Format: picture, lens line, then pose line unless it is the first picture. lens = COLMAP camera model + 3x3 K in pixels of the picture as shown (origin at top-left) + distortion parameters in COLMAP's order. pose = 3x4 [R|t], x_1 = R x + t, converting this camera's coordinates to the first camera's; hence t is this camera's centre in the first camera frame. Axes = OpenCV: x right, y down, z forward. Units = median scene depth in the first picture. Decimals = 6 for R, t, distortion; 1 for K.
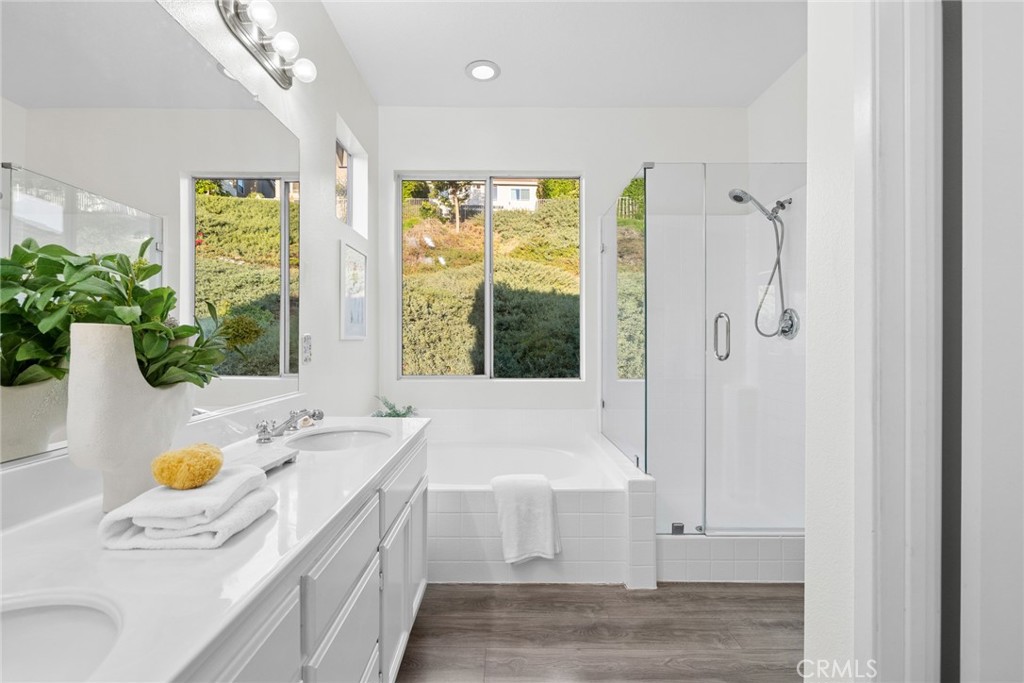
lens RADIAL K [[463.3, 0, 509.8], [0, 463.3, 332.1], [0, 0, 1]] dist [-0.003157, -0.000165]
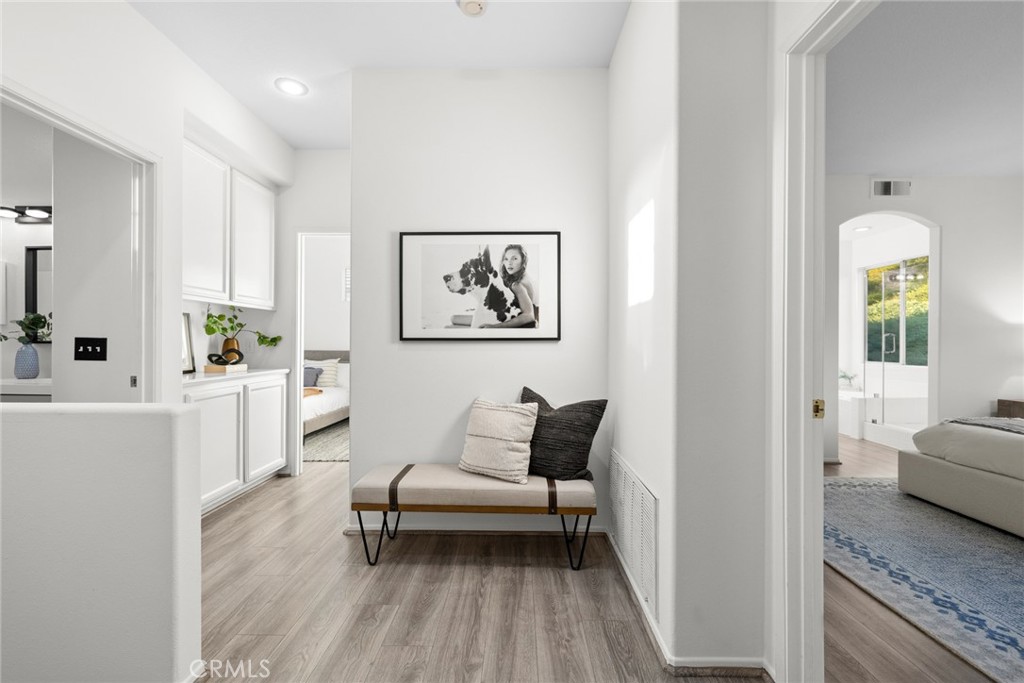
lens RADIAL K [[442.2, 0, 506.7], [0, 442.2, 339.8], [0, 0, 1]] dist [-0.000699, -0.000356]
pose [[-0.017454, -0.005977, -0.999830, 3.097820], [0.004878, 0.999970, -0.006063, -0.006705], [0.999836, -0.004983, -0.017425, -1.038840]]
